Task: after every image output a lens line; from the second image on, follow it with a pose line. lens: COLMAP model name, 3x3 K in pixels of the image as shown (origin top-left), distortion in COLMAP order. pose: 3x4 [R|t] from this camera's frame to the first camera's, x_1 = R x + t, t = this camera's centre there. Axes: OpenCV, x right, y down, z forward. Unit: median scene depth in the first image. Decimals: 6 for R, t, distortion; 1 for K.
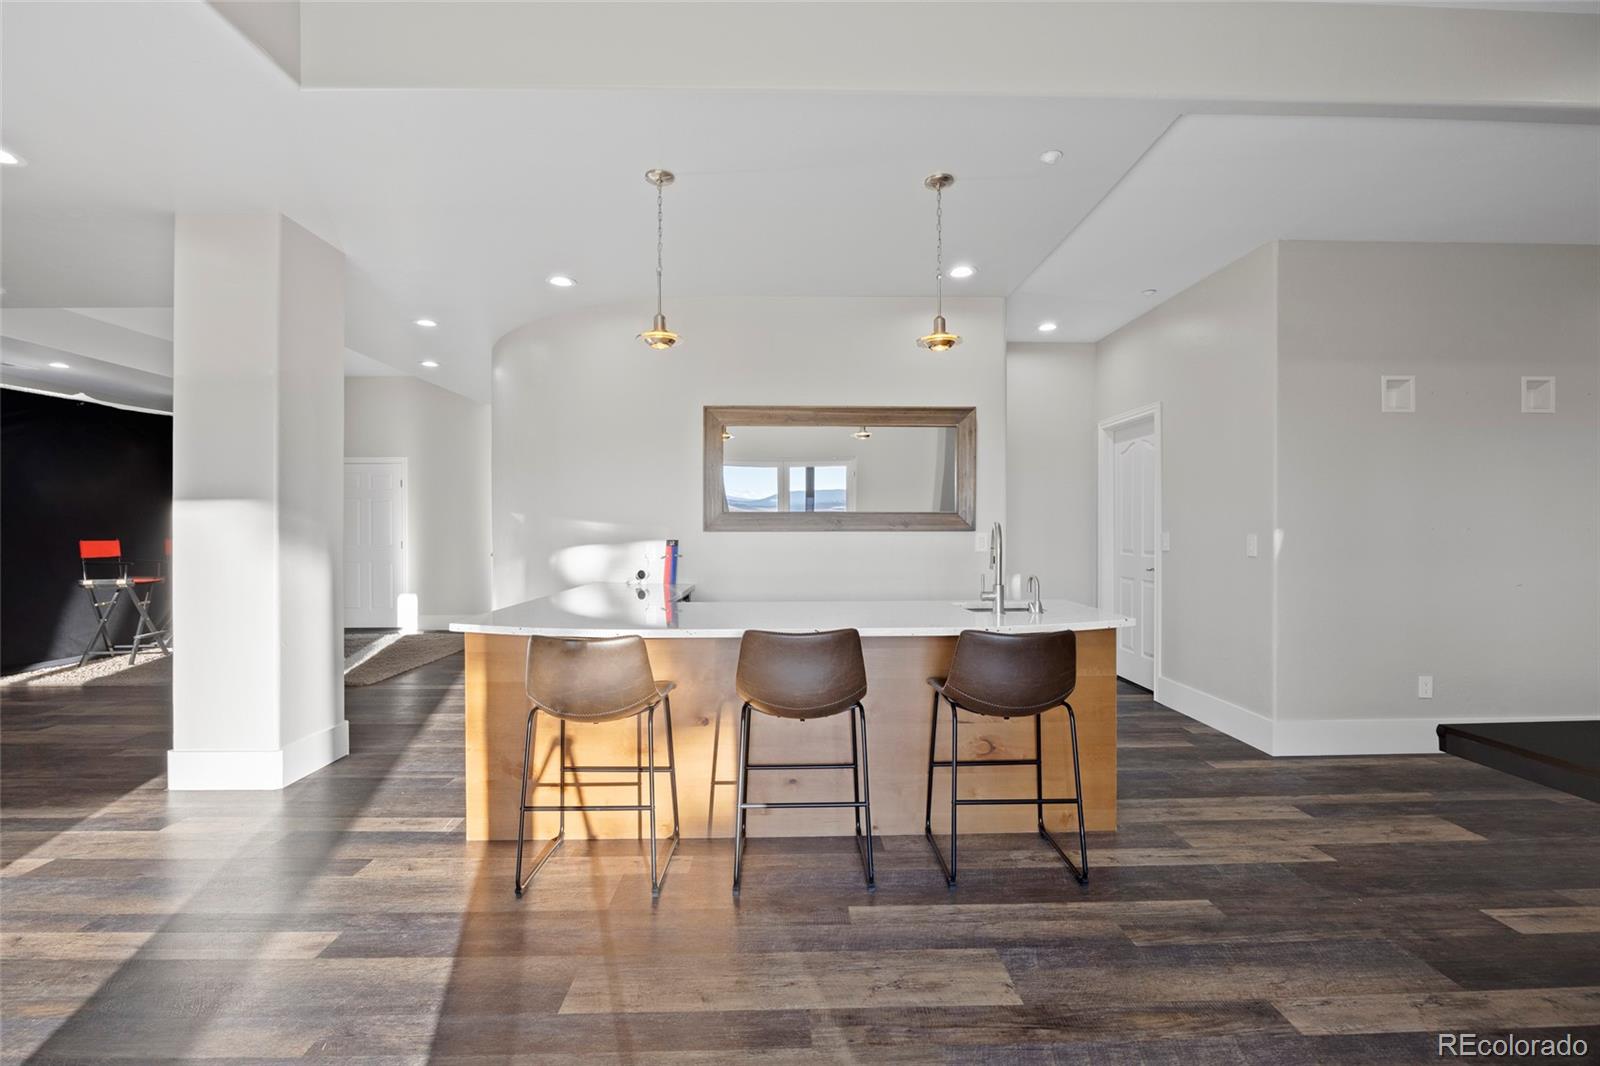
lens RADIAL K [[708.4, 0, 800.0], [0, 708.4, 533.0], [0, 0, 1]] dist [-0.003447, -0.004755]
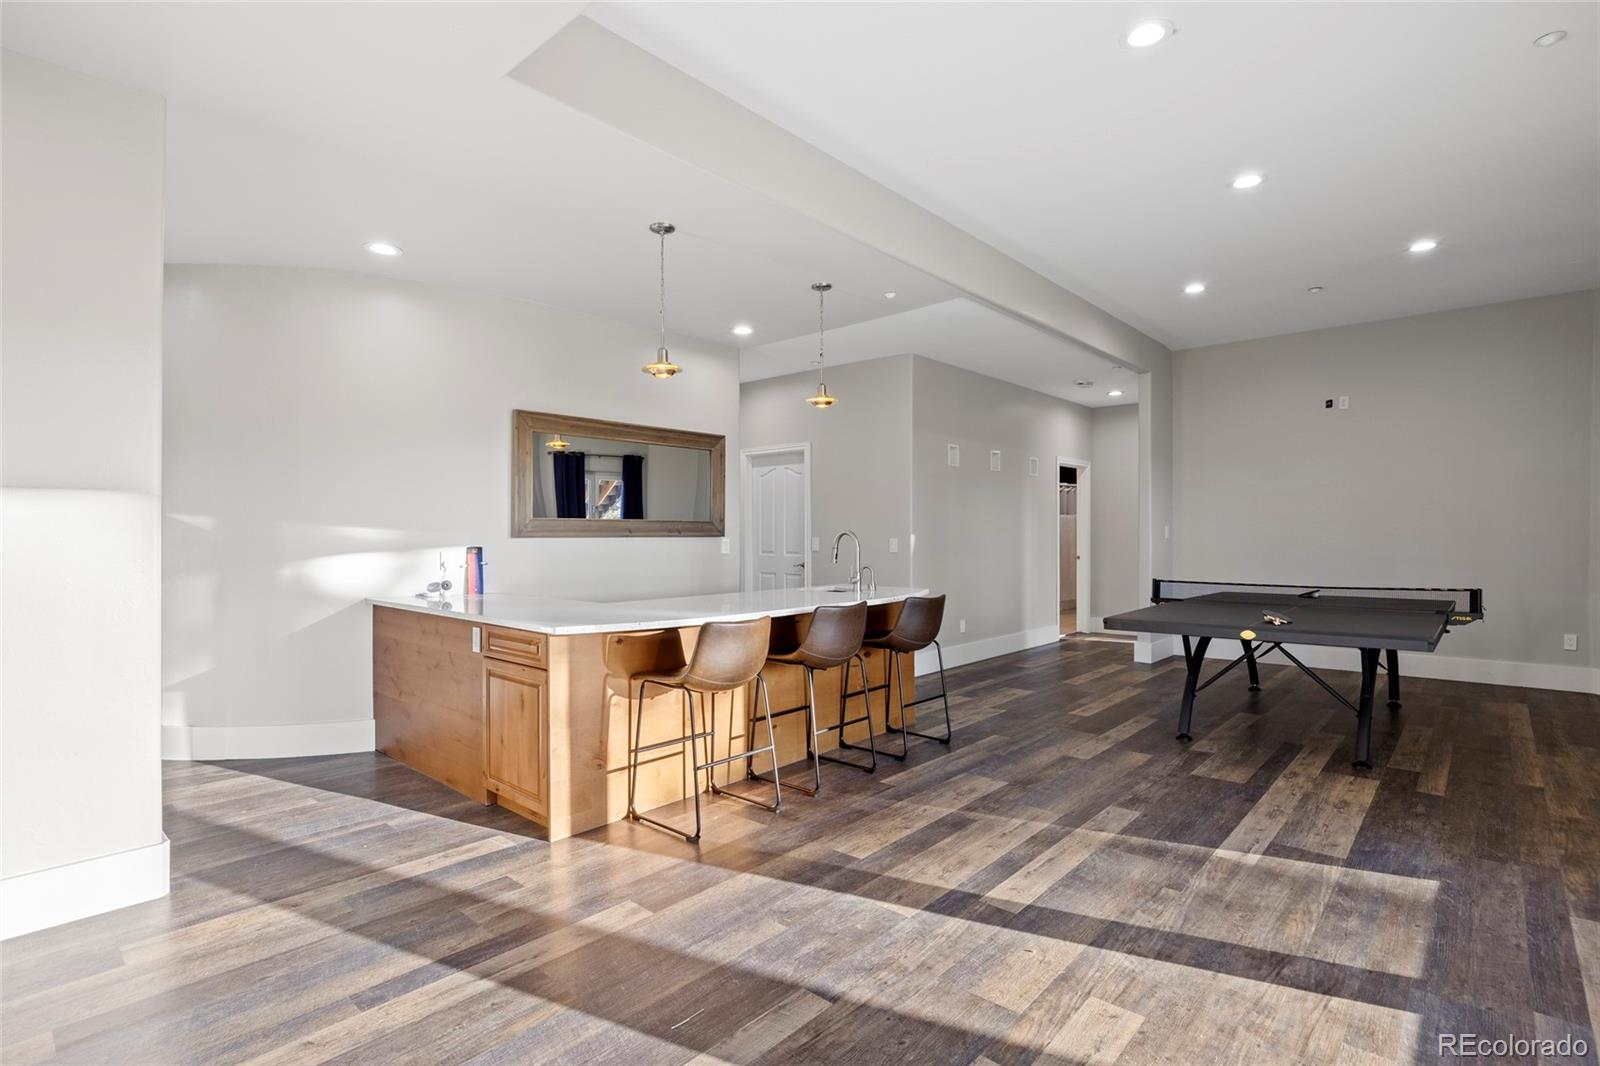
lens RADIAL K [[777.8, 0, 800.0], [0, 777.8, 533.0], [0, 0, 1]] dist [-0.010803, -0.000142]
pose [[0.683756, 0.002468, 0.729707, -1.023613], [0.008716, 0.999895, -0.011549, 0.012141], [-0.729659, 0.014257, 0.683662, -0.014471]]
